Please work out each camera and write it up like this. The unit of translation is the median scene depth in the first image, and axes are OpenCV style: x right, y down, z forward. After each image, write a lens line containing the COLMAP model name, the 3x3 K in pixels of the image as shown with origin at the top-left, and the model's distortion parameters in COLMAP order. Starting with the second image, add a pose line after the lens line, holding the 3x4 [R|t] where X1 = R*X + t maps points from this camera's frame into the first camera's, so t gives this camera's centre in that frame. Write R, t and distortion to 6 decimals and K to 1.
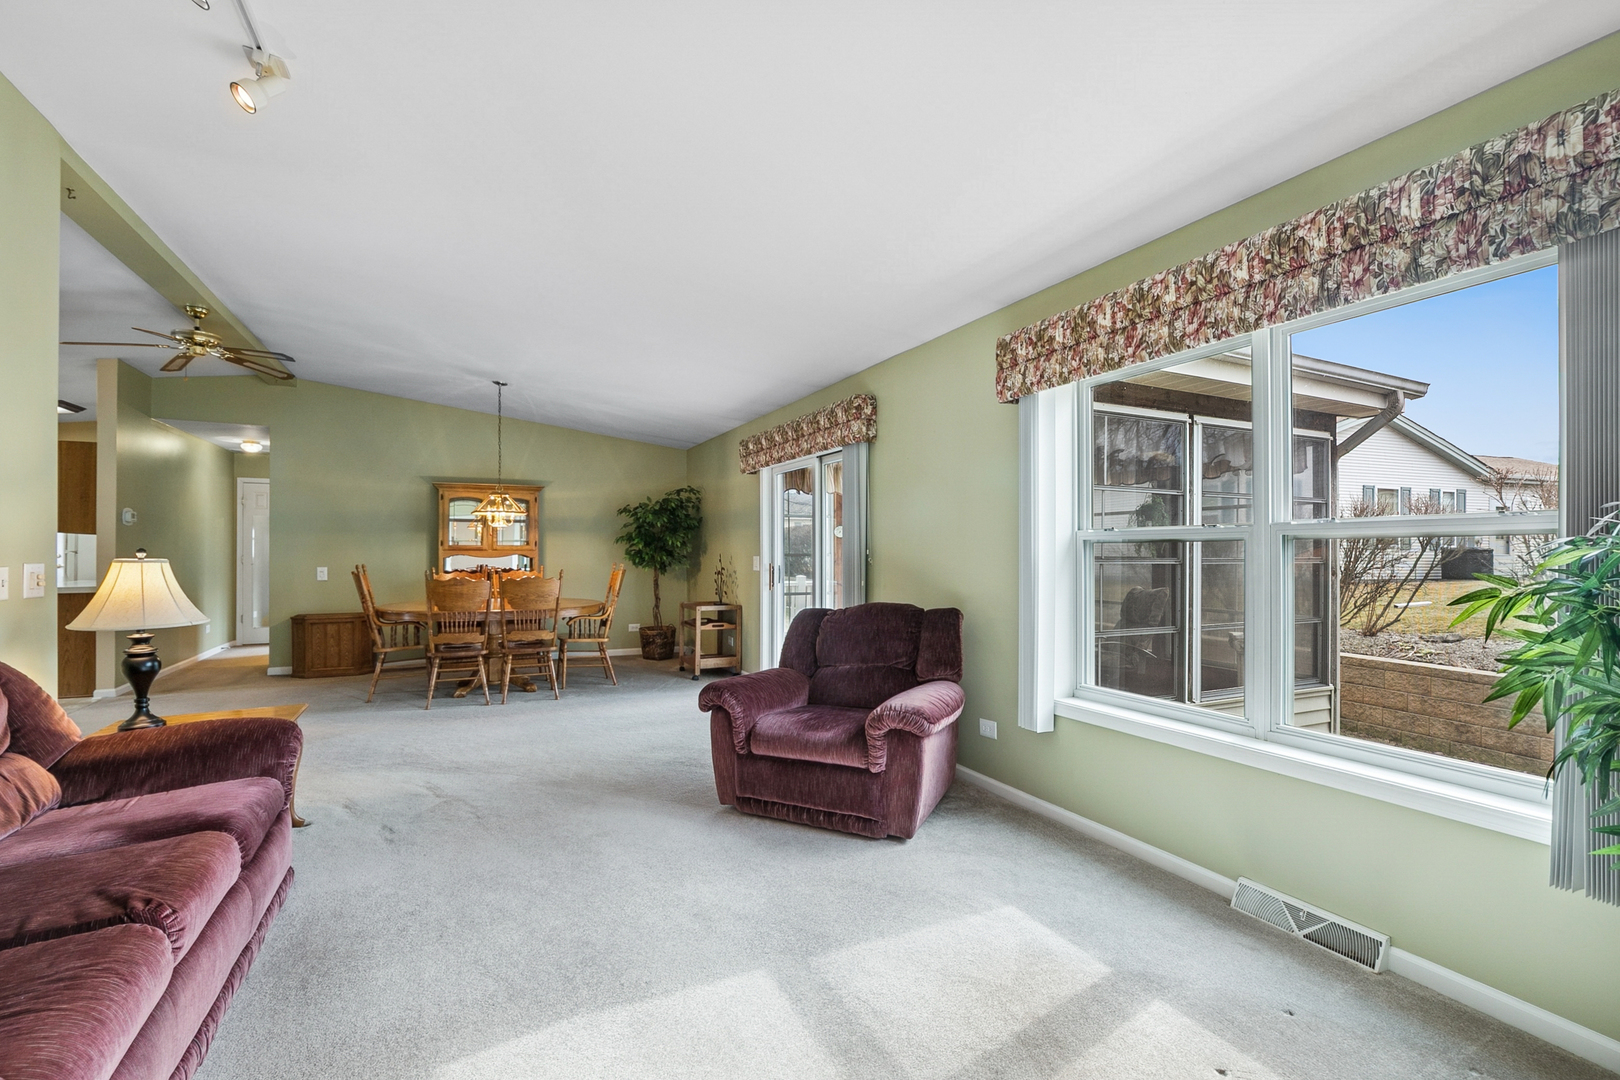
lens RADIAL K [[753.9, 0, 809.9], [0, 753.9, 555.2], [0, 0, 1]] dist [-0.003014, -0.000277]
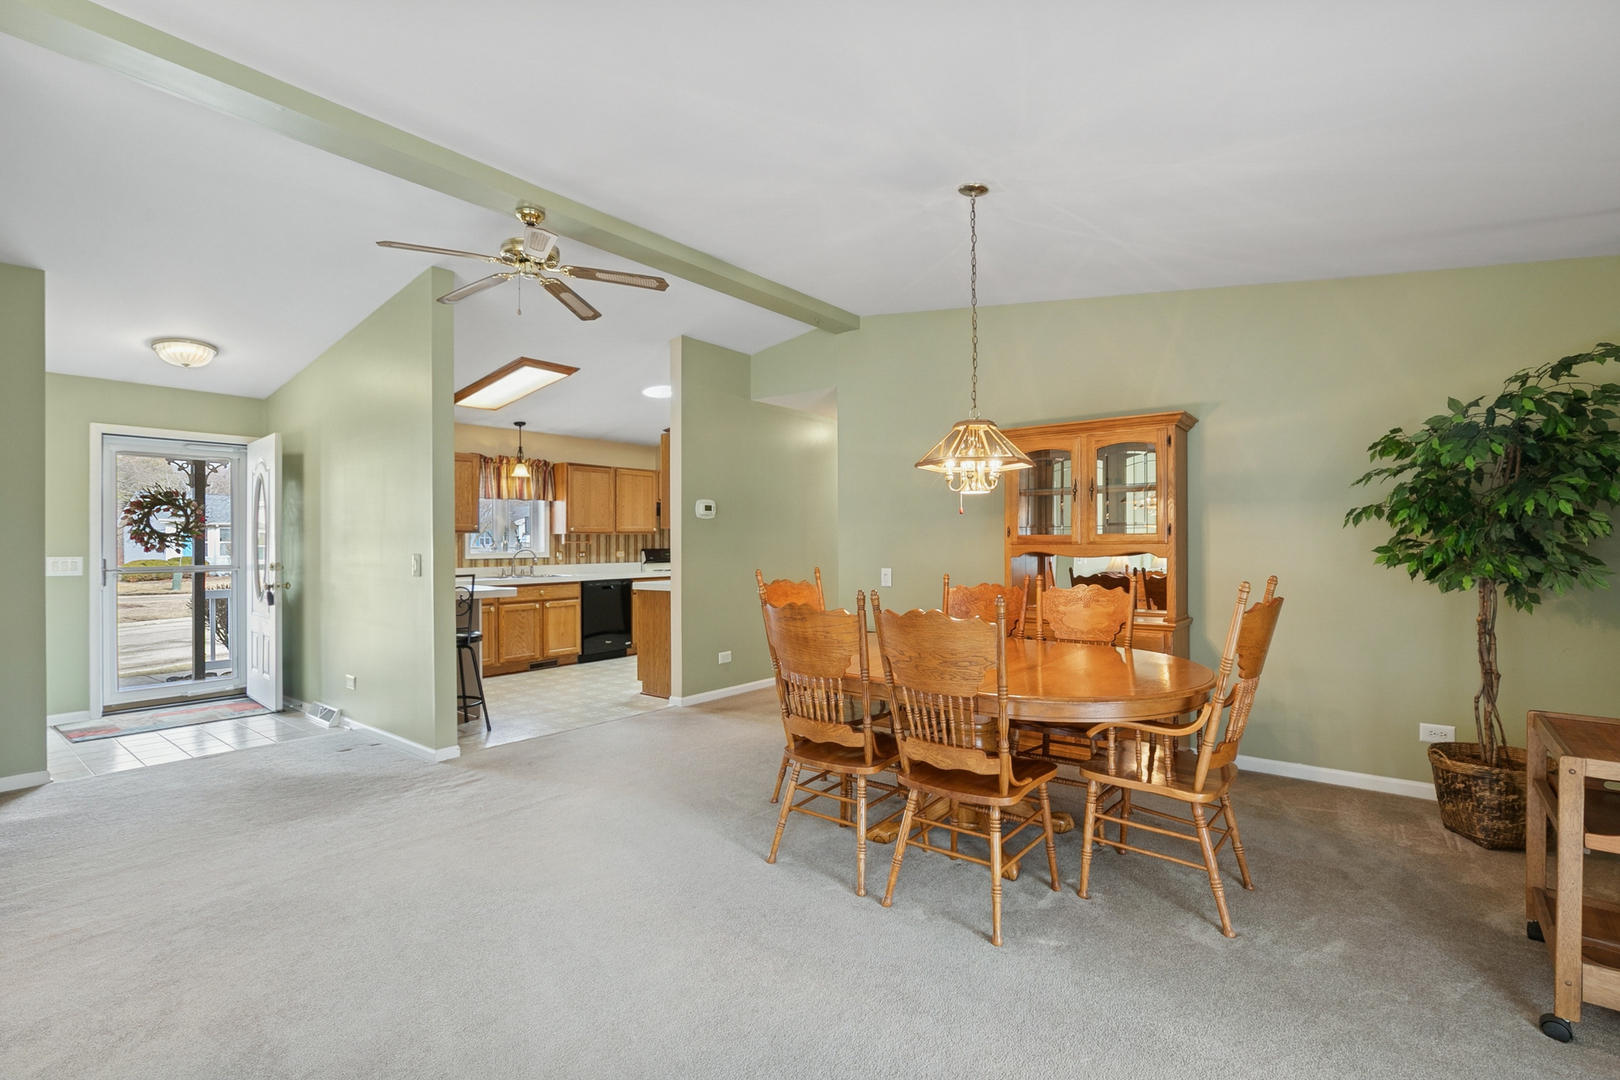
lens RADIAL K [[753.9, 0, 809.9], [0, 753.9, 555.2], [0, 0, 1]] dist [-0.003014, -0.000277]
pose [[0.470233, 0.011999, -0.882461, -0.037343], [0.005937, 0.999842, 0.016759, -0.008520], [0.882522, -0.013120, 0.470088, 0.545062]]
